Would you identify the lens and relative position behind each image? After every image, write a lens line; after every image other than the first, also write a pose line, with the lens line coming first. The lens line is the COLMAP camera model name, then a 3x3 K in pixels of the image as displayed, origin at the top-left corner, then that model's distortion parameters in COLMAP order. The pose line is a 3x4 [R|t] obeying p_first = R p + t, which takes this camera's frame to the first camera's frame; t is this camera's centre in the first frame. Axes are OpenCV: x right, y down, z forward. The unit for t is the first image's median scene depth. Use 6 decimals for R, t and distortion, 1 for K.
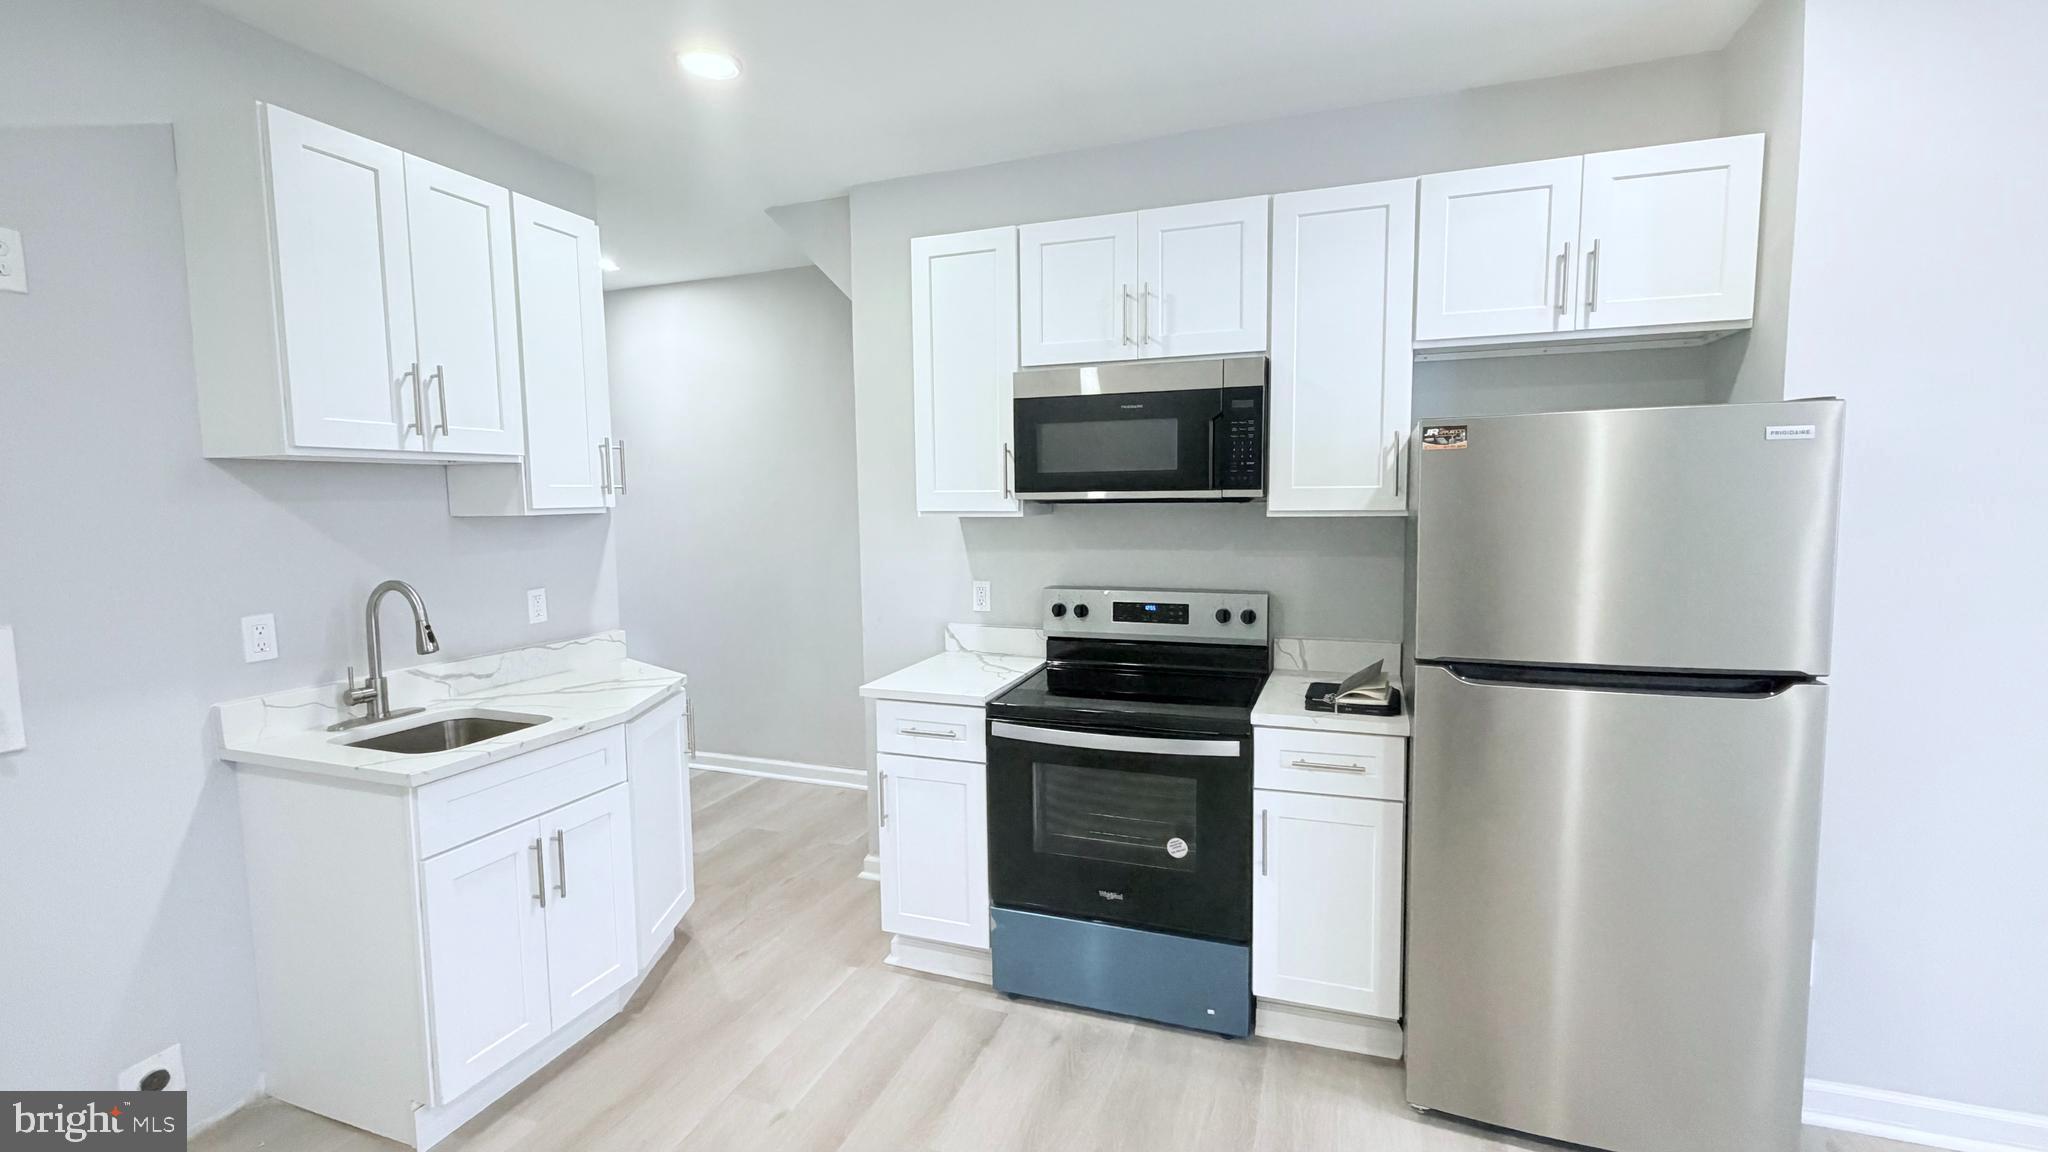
lens RADIAL K [[890.4, 0, 1027.2], [0, 890.4, 571.2], [0, 0, 1]] dist [0.001324, -0.000781]
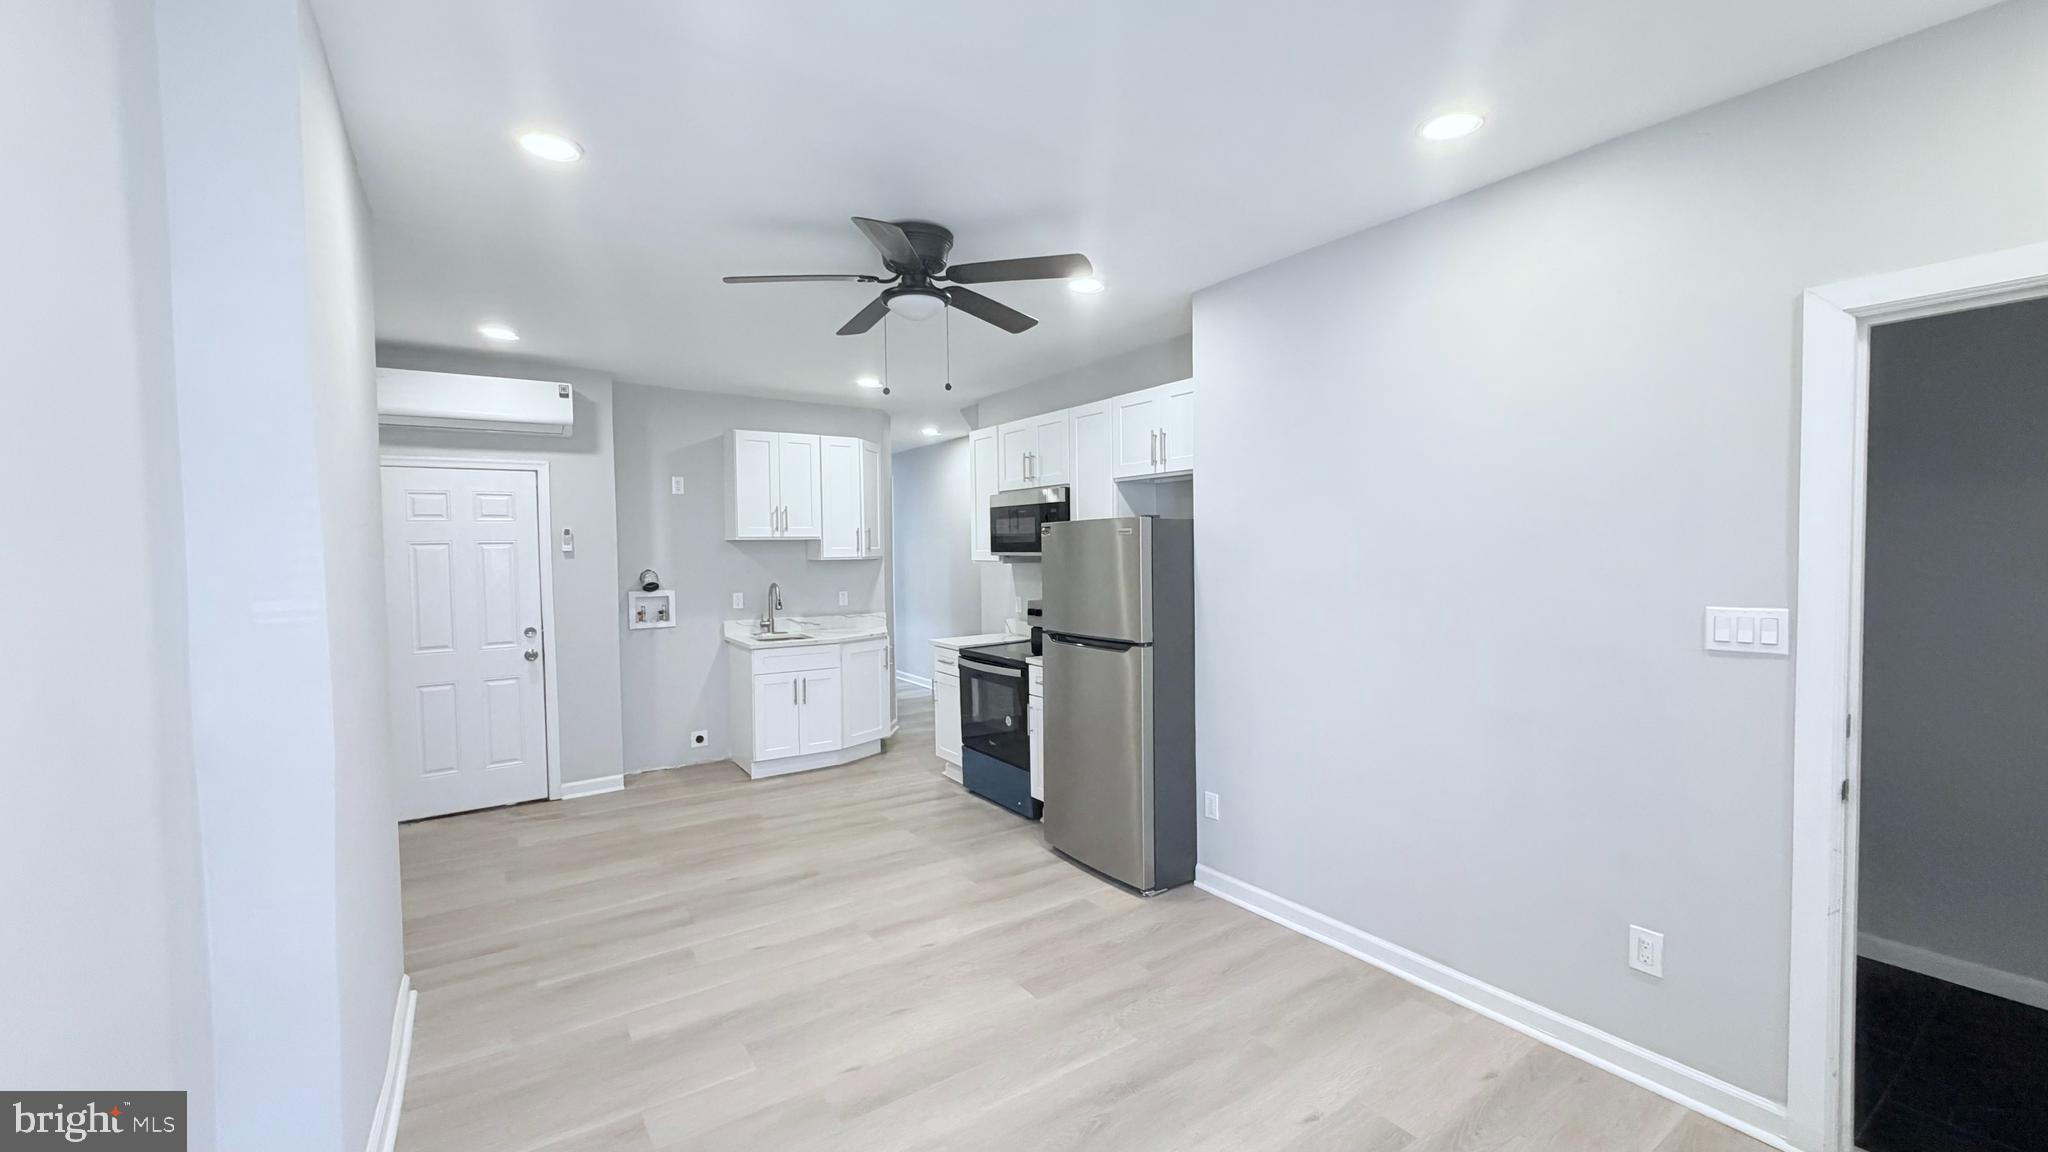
lens RADIAL K [[815.6, 0, 1023.7], [0, 815.6, 566.7], [0, 0, 1]] dist [-0.000903, 0.000462]
pose [[0.809279, 0.017844, -0.587153, 1.283367], [-0.047873, 0.998217, -0.035647, 0.011633], [0.585470, 0.056958, 0.808690, -0.546815]]
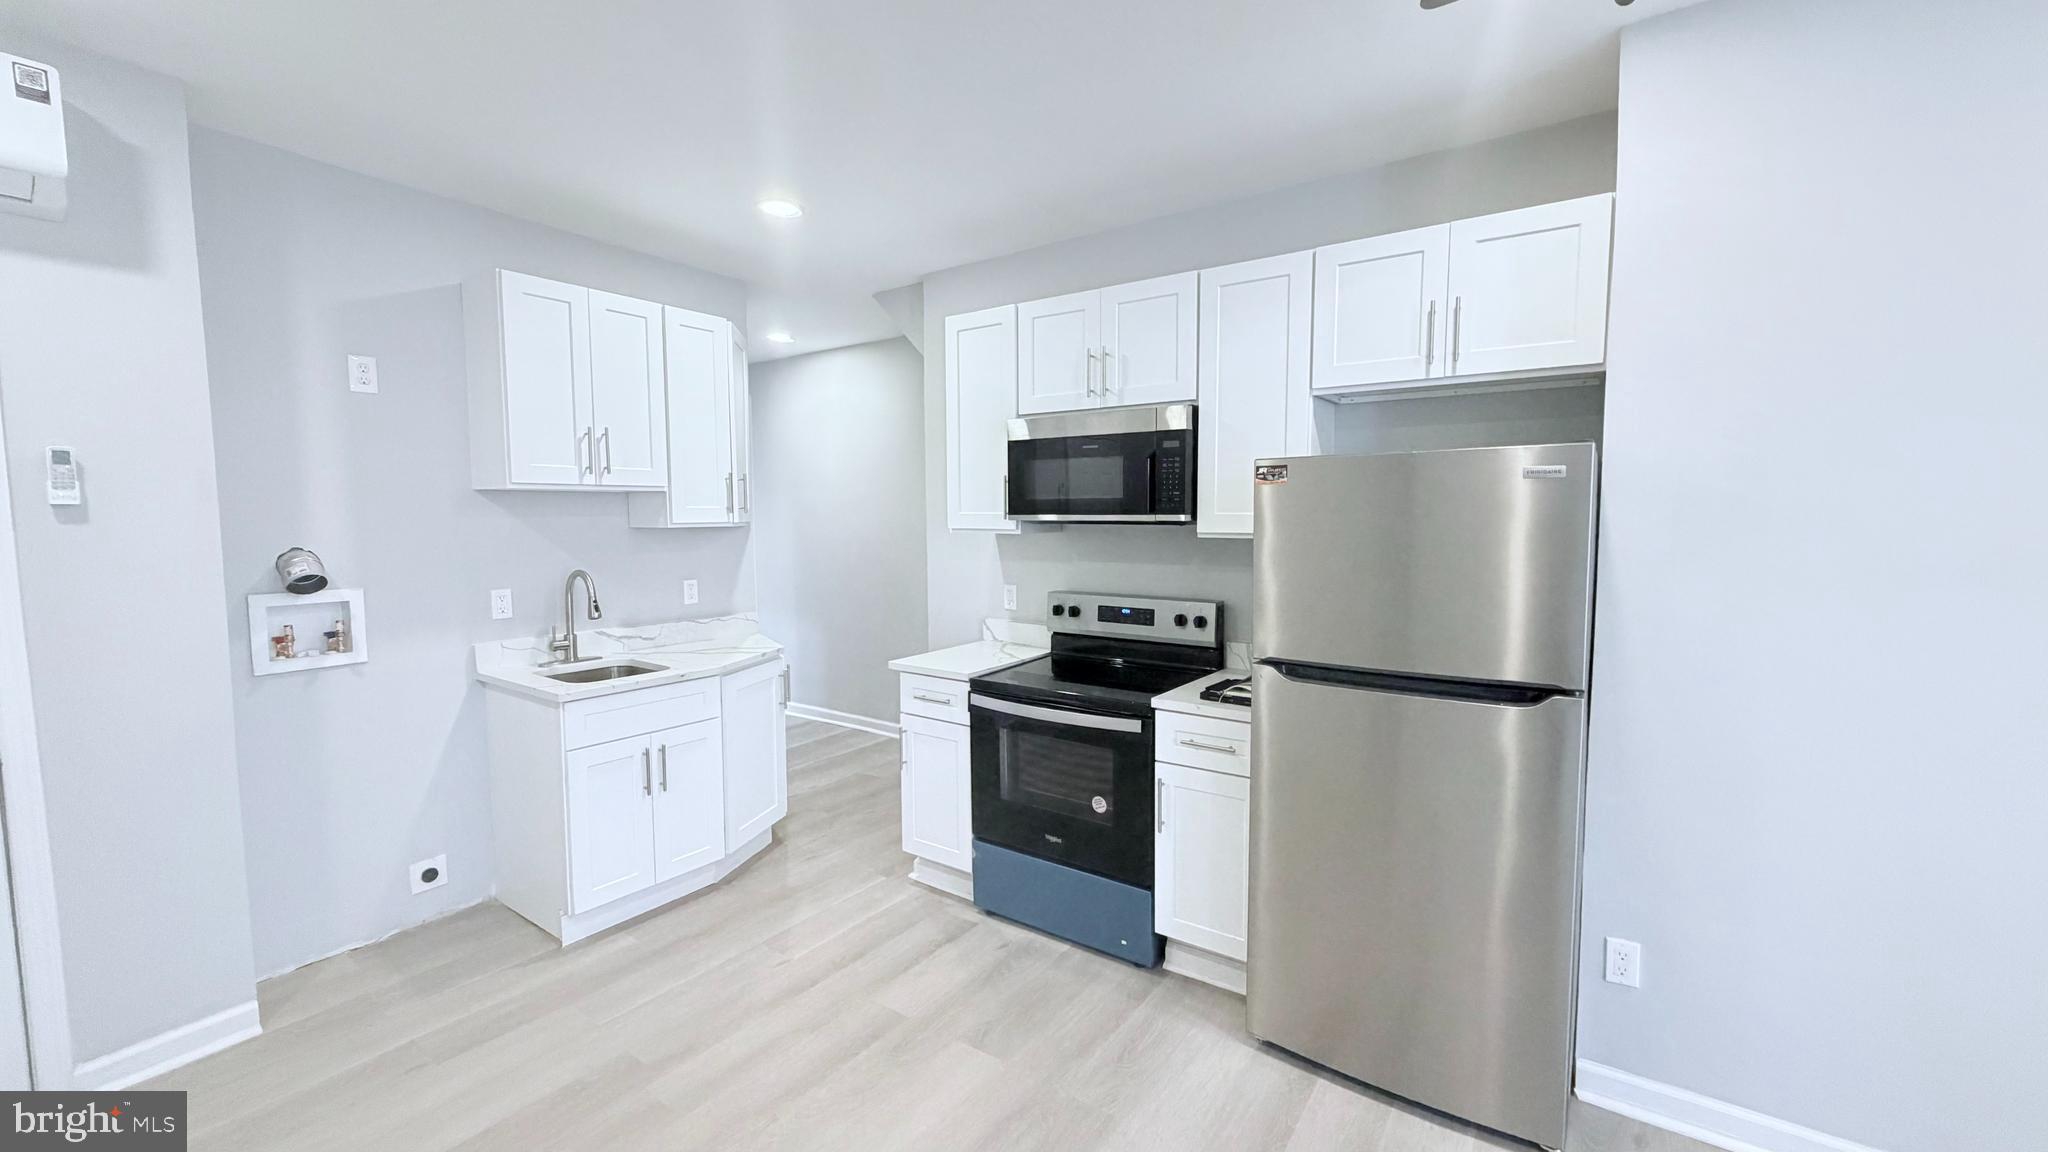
lens RADIAL K [[815.6, 0, 1023.3], [0, 815.6, 570.5], [0, 0, 1]] dist [-0.000903, 0.000462]
pose [[0.963329, 0.028055, -0.266853, 0.347257], [-0.031072, 0.999492, -0.007089, -0.001988], [0.266519, 0.015120, 0.963711, -0.117545]]
